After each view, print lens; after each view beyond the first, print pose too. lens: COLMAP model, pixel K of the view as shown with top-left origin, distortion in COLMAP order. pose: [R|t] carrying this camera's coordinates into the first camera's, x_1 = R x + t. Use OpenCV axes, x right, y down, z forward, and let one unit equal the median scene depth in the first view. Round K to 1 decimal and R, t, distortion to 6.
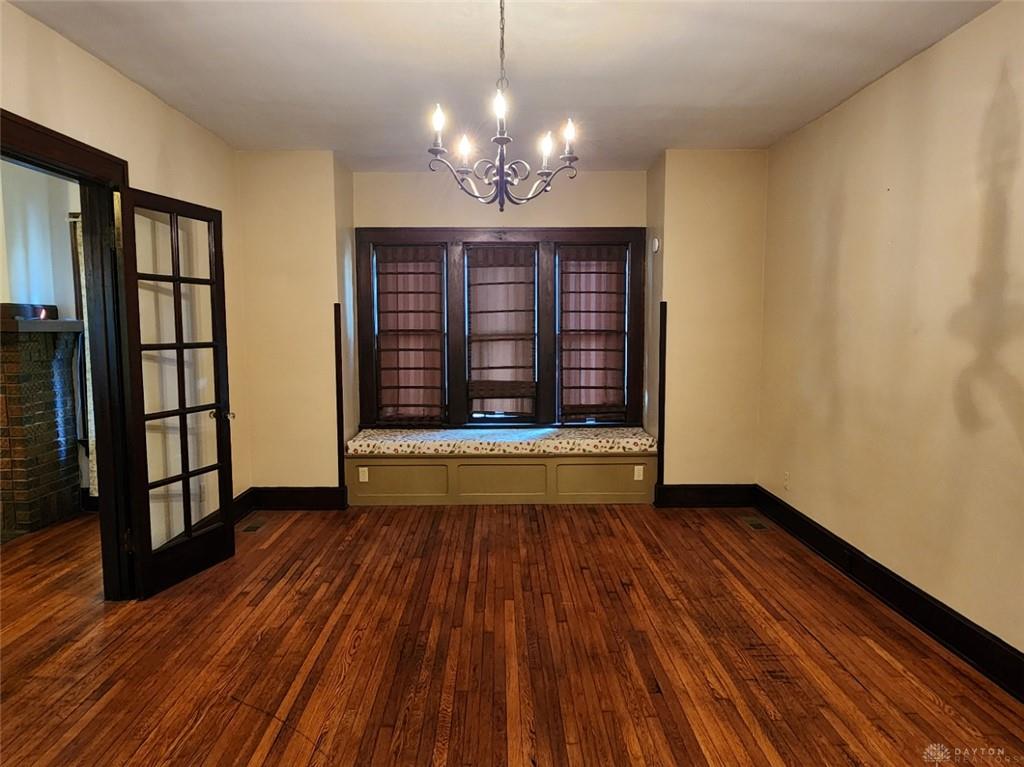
lens RADIAL K [[618.1, 0, 512.7], [0, 618.1, 376.7], [0, 0, 1]] dist [0.005918, 0.000063]
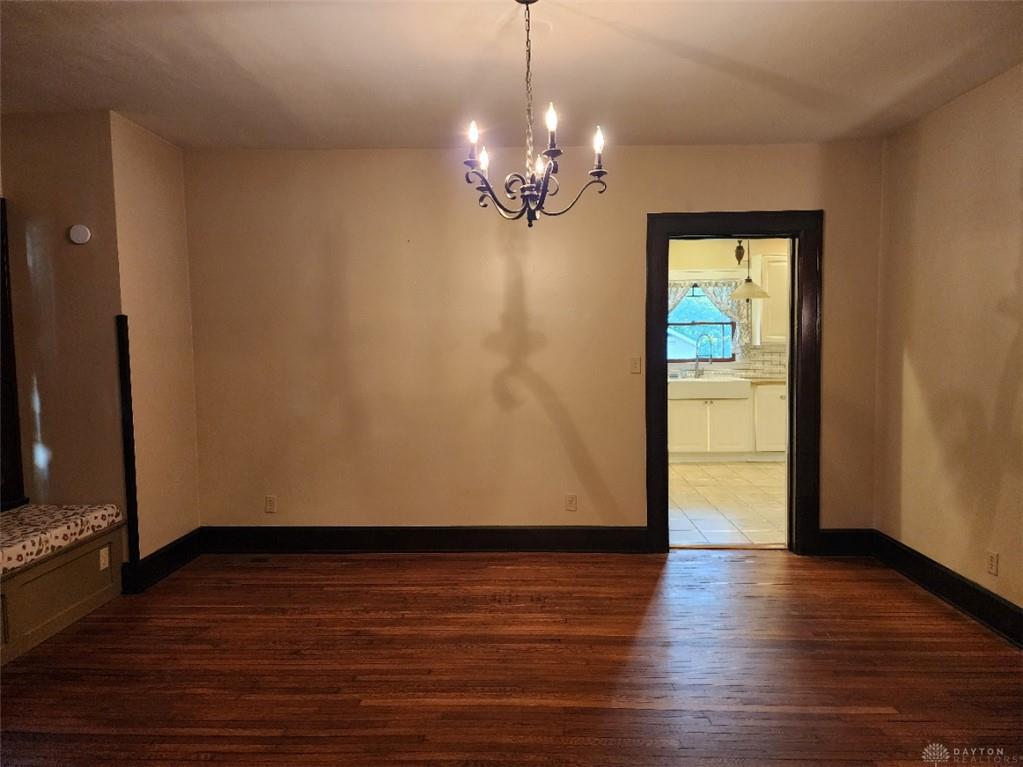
lens RADIAL K [[685.1, 0, 514.1], [0, 685.1, 384.9], [0, 0, 1]] dist [0.006635, -0.000816]
pose [[0.029923, -0.059604, 0.997773, -0.740514], [0.092452, 0.994106, 0.056613, -0.054196], [-0.995267, 0.090552, 0.035257, 0.670366]]
